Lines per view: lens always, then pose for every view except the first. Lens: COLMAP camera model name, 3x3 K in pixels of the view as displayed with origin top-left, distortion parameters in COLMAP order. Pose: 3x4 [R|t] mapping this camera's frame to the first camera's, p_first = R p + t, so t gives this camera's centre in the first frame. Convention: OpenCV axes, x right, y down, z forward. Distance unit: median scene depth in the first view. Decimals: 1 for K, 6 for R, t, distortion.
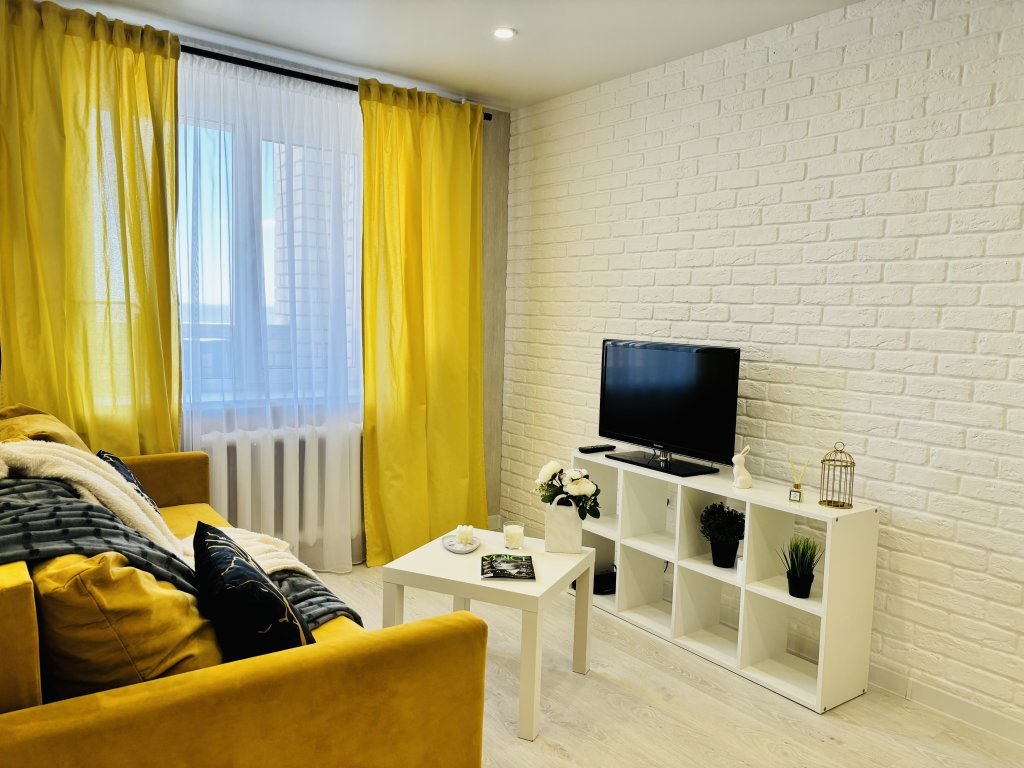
lens RADIAL K [[773.5, 0, 512.0], [0, 773.5, 384.0], [0, 0, 1]] dist [0.043570, -0.053101]
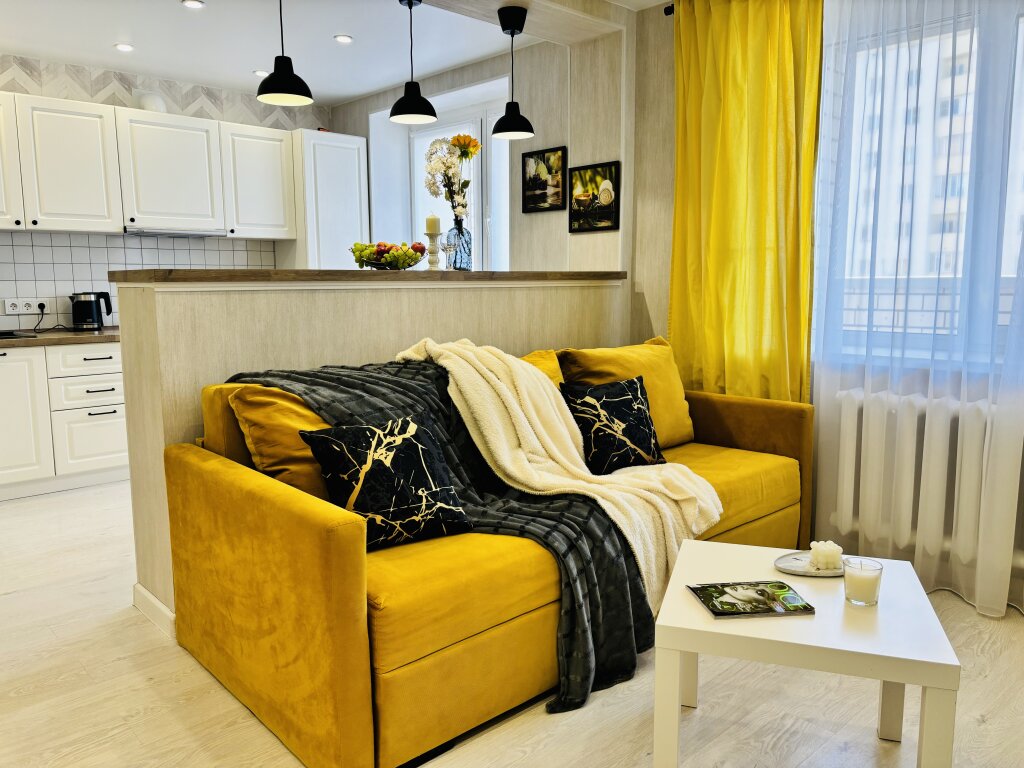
lens RADIAL K [[773.5, 0, 512.0], [0, 773.5, 384.0], [0, 0, 1]] dist [0.043570, -0.053101]
pose [[0.109274, 0.102171, -0.988747, 0.555636], [-0.081432, 0.992280, 0.093536, 0.005540], [0.990671, 0.070294, 0.116750, 0.630491]]
